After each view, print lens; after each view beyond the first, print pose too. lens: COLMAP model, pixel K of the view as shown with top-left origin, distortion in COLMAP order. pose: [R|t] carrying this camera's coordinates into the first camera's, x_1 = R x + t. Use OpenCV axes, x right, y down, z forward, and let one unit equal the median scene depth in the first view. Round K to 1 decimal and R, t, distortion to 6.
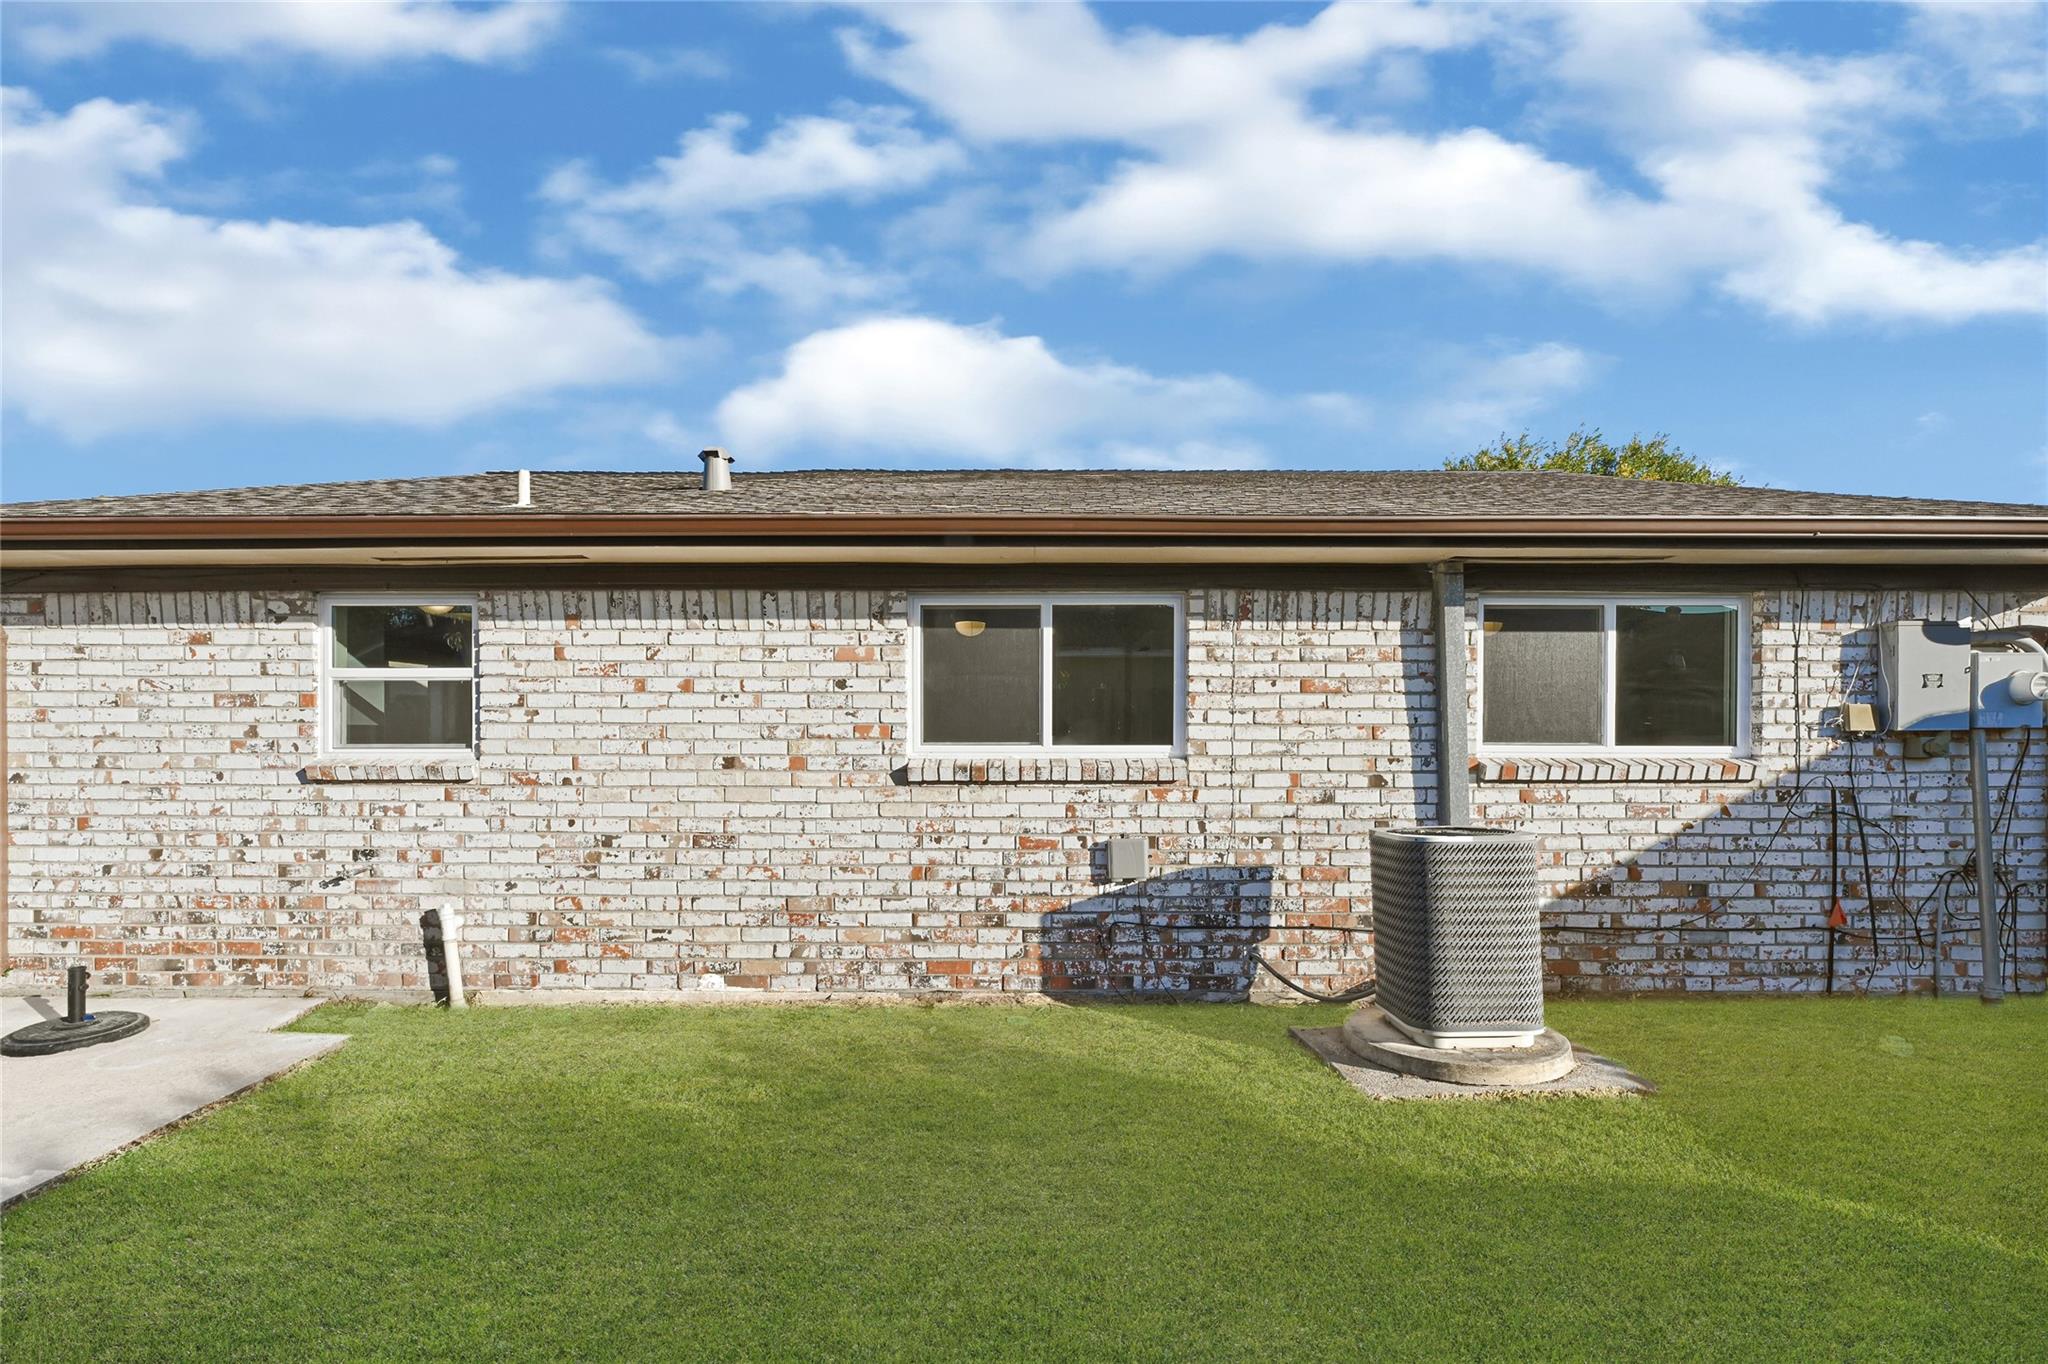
lens RADIAL K [[846.2, 0, 1024.1], [0, 846.2, 687.3], [0, 0, 1]] dist [0.003565, -0.000151]
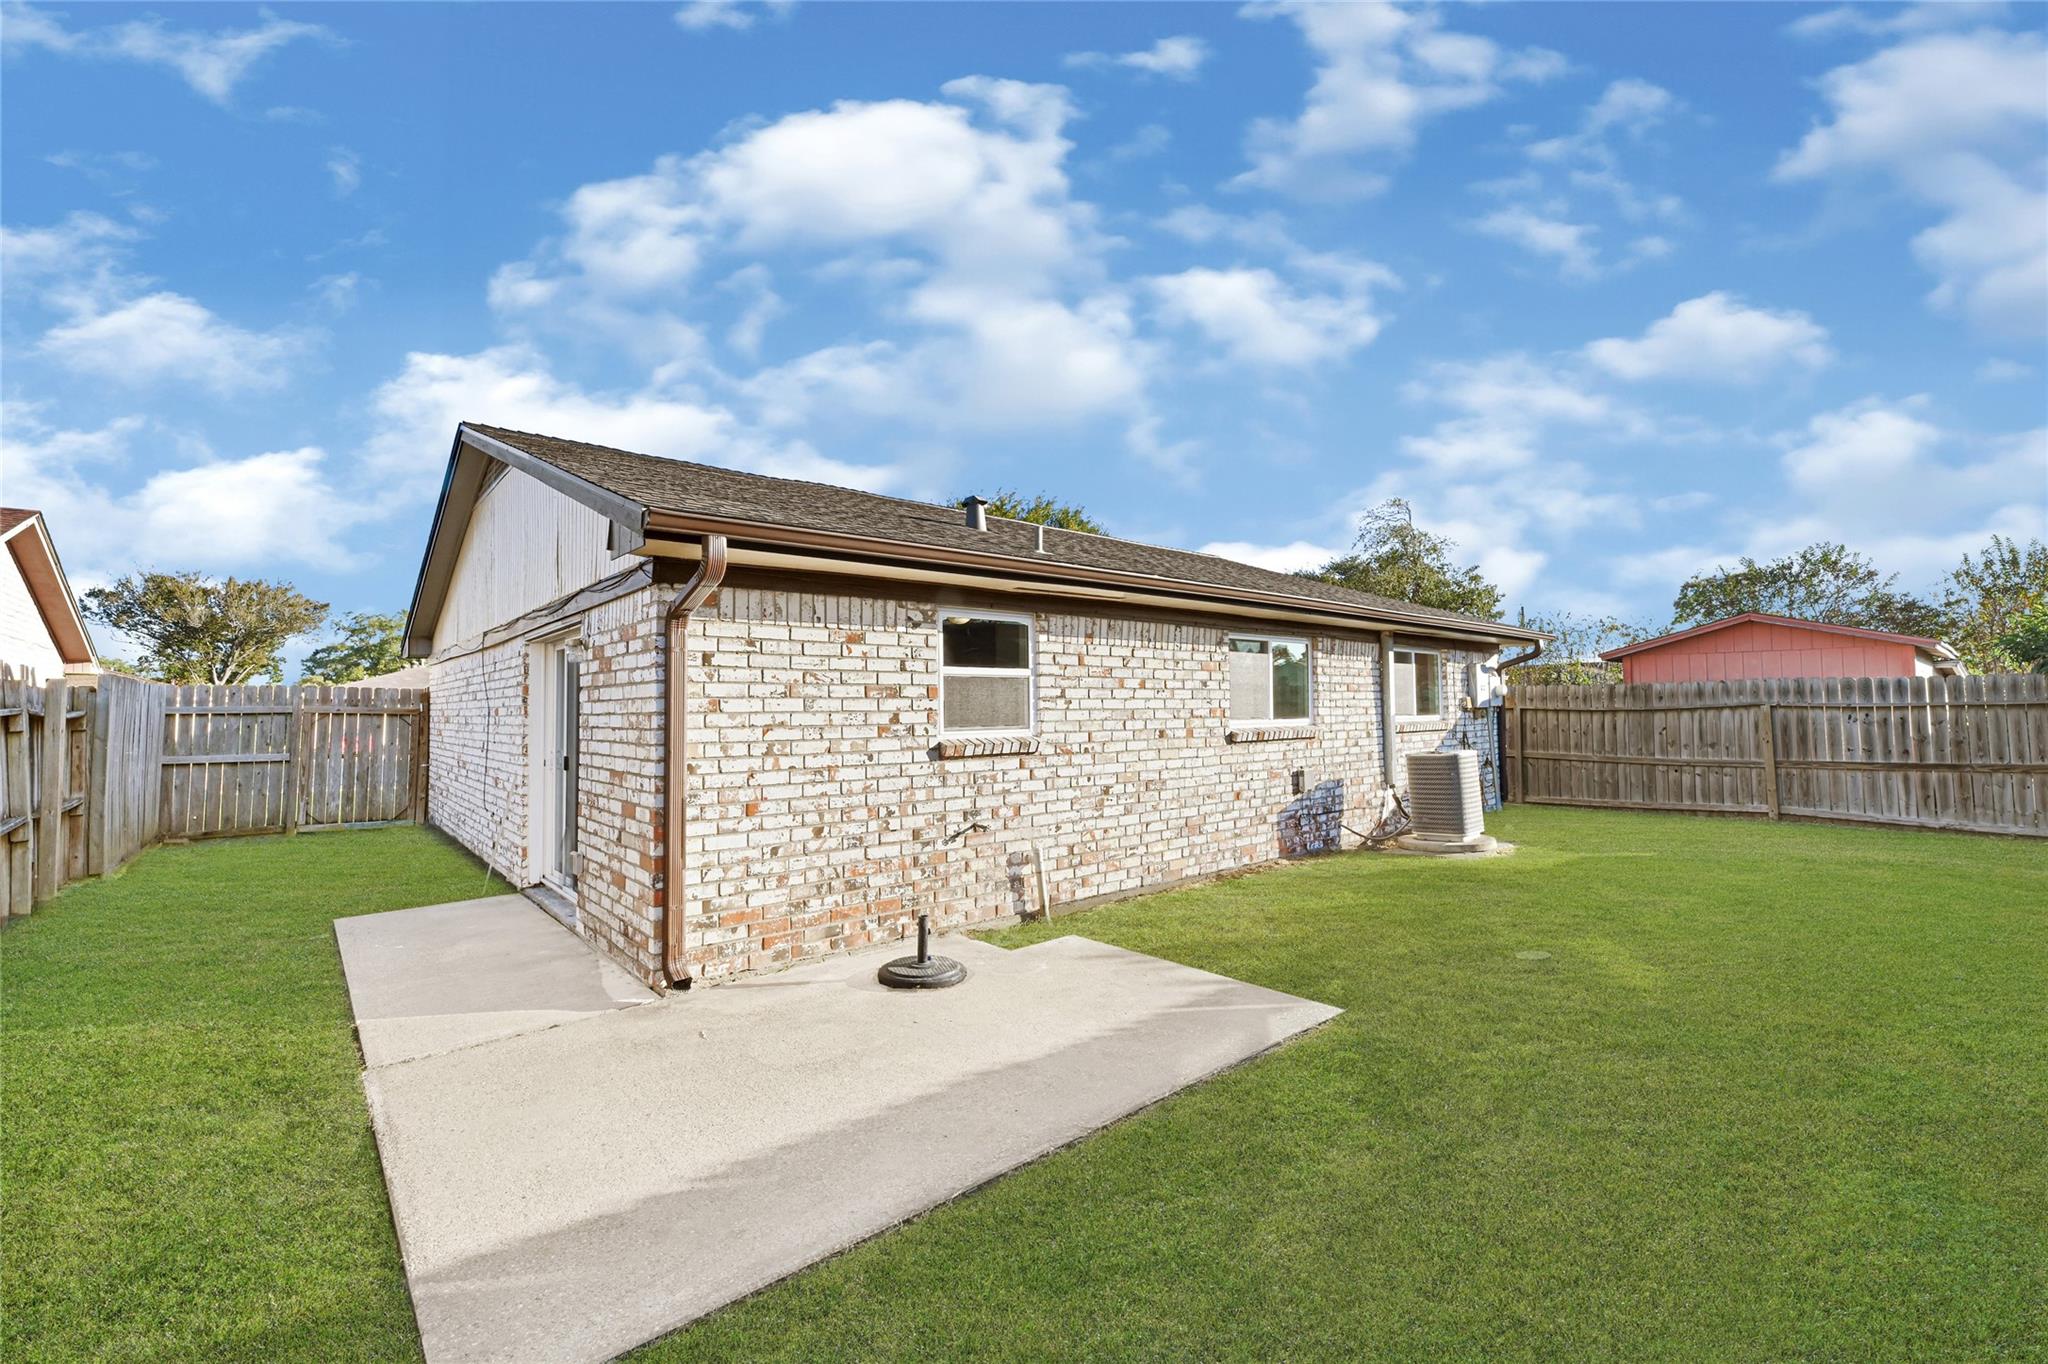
lens RADIAL K [[846.2, 0, 1021.9], [0, 846.2, 671.7], [0, 0, 1]] dist [0.003565, -0.000151]
pose [[0.754084, 0.021676, 0.656420, -1.553668], [0.014727, 0.998646, -0.049895, 0.048535], [-0.656613, 0.047292, 0.752744, -0.007050]]
